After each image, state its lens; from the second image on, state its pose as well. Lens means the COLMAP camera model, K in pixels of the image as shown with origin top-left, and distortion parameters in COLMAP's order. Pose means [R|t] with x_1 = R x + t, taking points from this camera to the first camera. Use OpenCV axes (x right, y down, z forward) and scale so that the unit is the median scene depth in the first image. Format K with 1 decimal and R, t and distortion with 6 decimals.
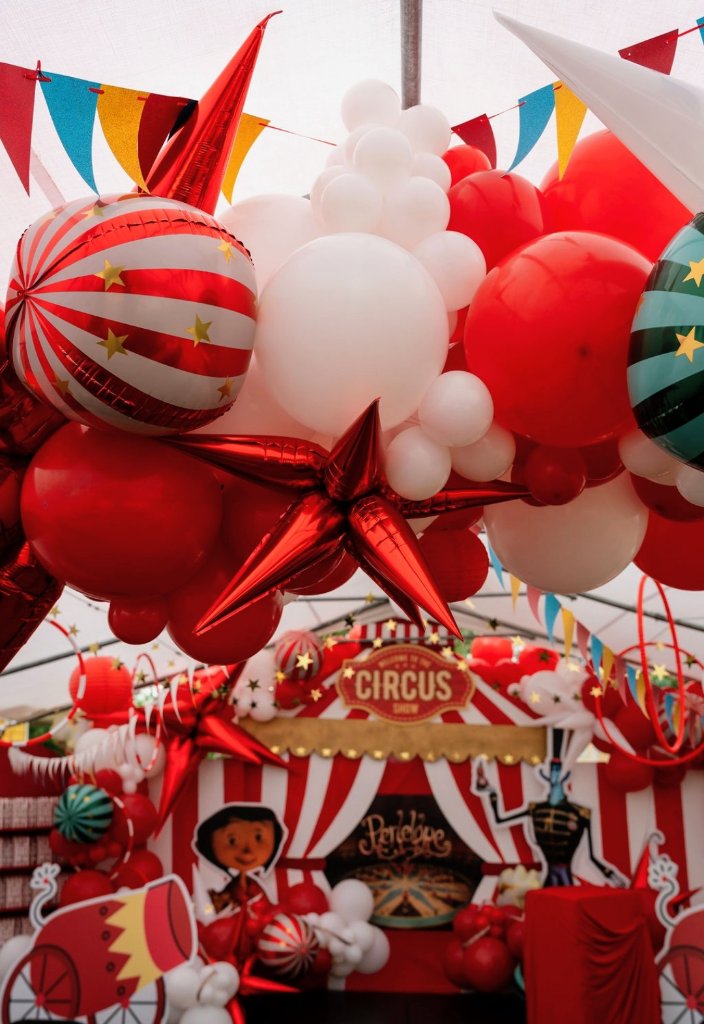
lens RADIAL K [[1083.5, 0, 359.3], [0, 1083.5, 515.1], [0, 0, 1]] dist [0.020146, 0.000000]
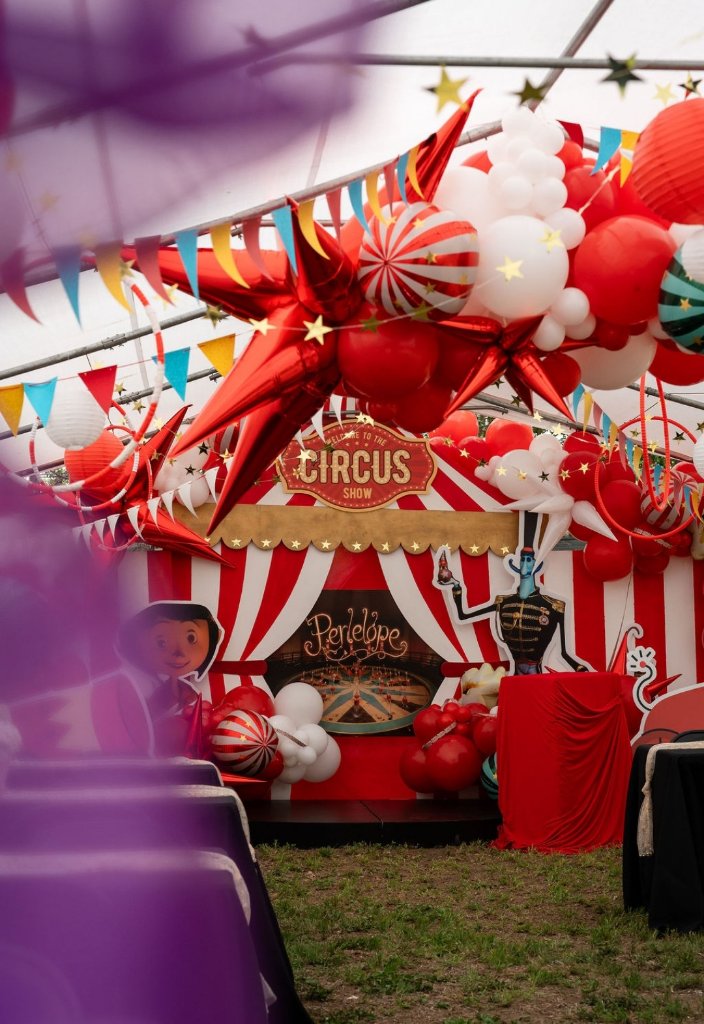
lens RADIAL K [[1853.4, 0, 353.6], [0, 1853.4, 507.3], [0, 0, 1]] dist [-0.033325, 0.000000]
pose [[0.992967, -0.004211, 0.118316, -0.139773], [-0.015641, 0.985941, 0.166358, -0.057837], [-0.117354, -0.167038, 0.978941, -0.461701]]
